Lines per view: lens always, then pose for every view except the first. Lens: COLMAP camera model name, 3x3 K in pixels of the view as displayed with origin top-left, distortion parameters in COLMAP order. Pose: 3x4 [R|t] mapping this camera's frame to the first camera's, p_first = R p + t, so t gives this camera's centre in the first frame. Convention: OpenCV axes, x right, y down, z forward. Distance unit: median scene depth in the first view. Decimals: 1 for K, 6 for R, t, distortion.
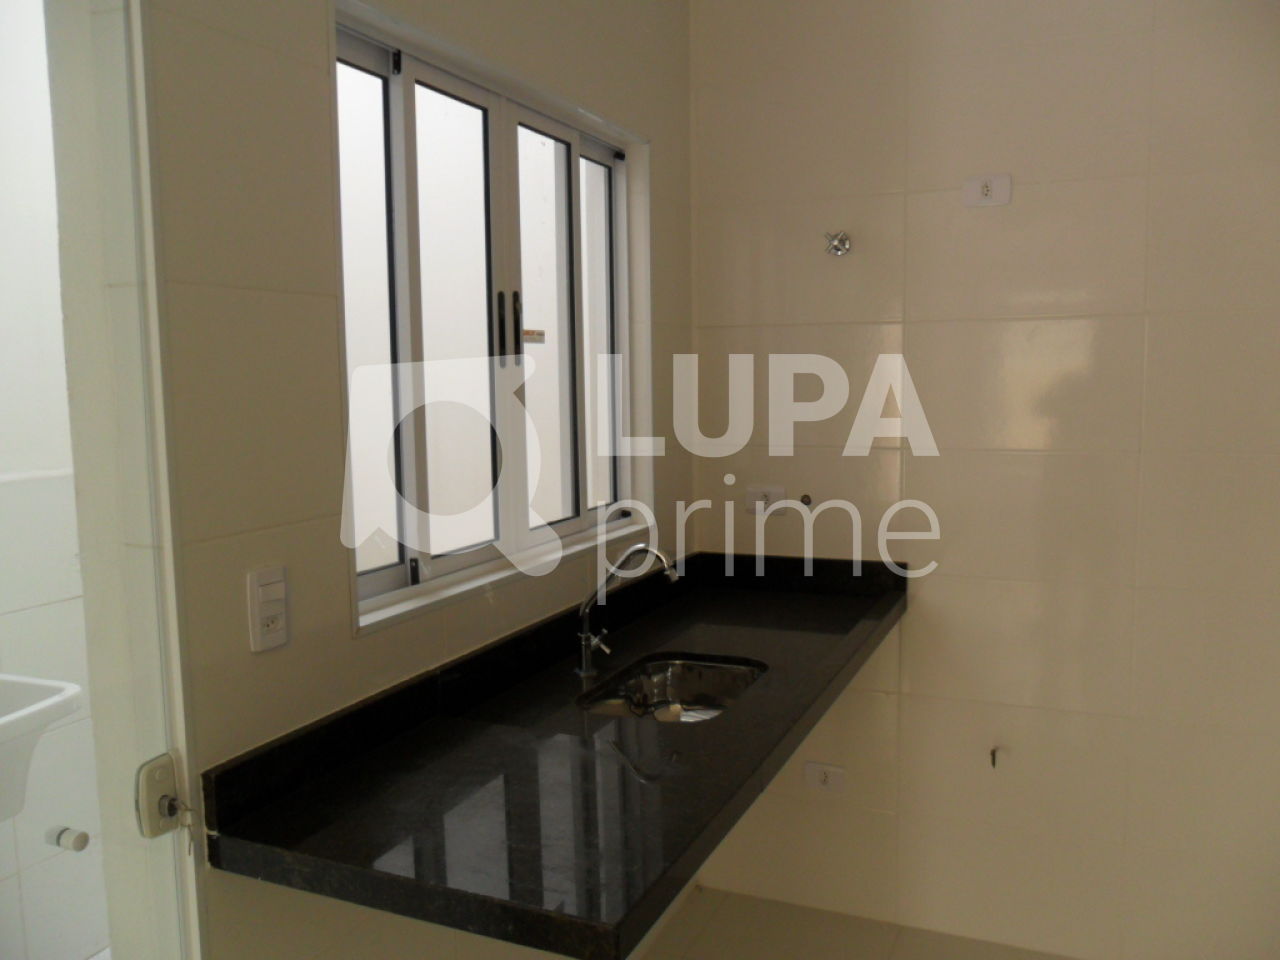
lens RADIAL K [[1042.0, 0, 640.0], [0, 1042.0, 480.0], [0, 0, 1]] dist [-0.014779, 0.001188]
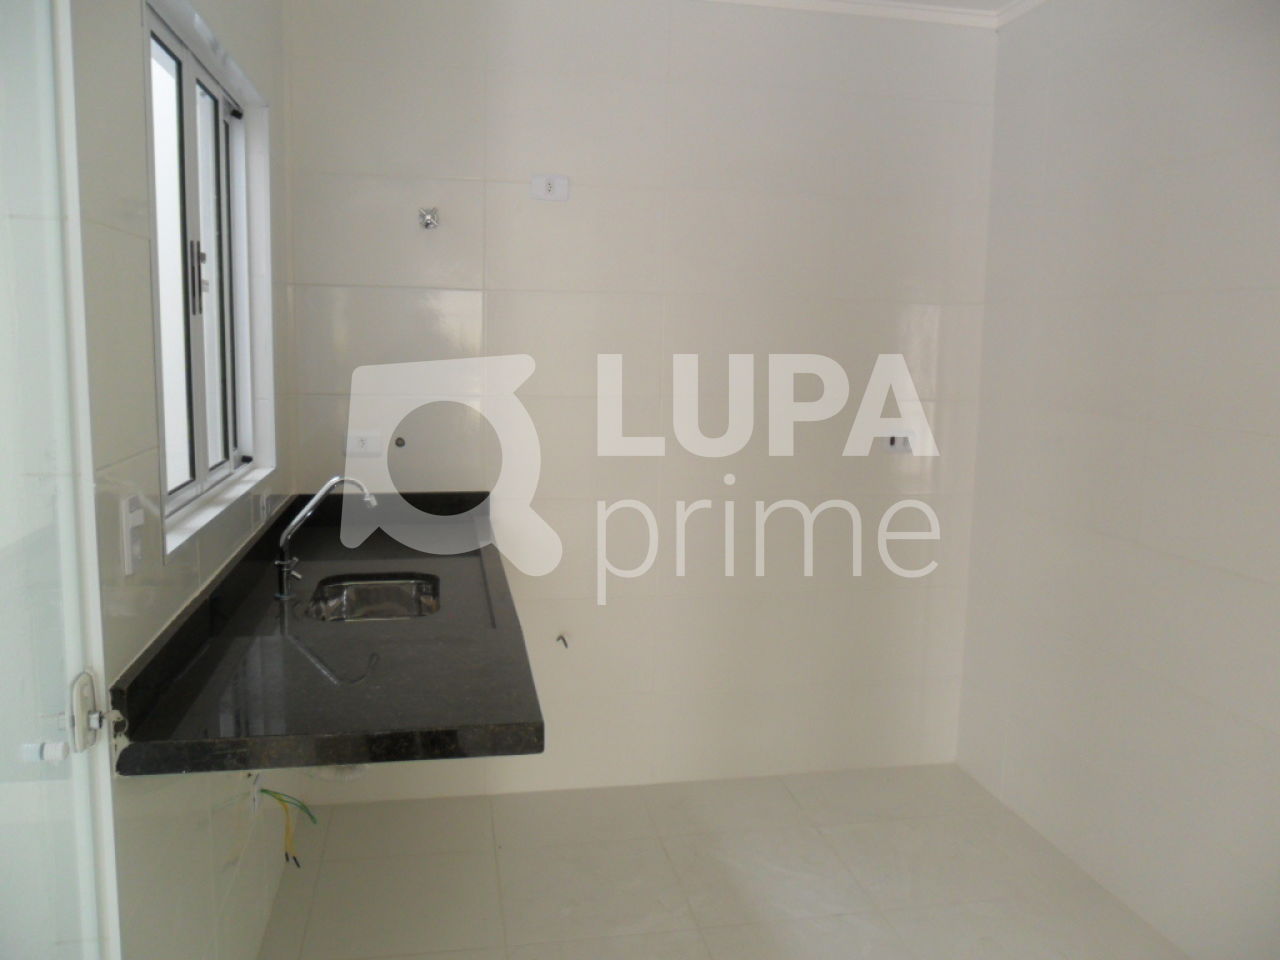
lens RADIAL K [[1042.0, 0, 640.0], [0, 1042.0, 480.0], [0, 0, 1]] dist [-0.014779, 0.001188]
pose [[0.820465, -0.048783, 0.569612, -0.356090], [0.029862, 0.998650, 0.042514, 0.026015], [-0.570917, -0.017872, 0.820814, -0.106837]]
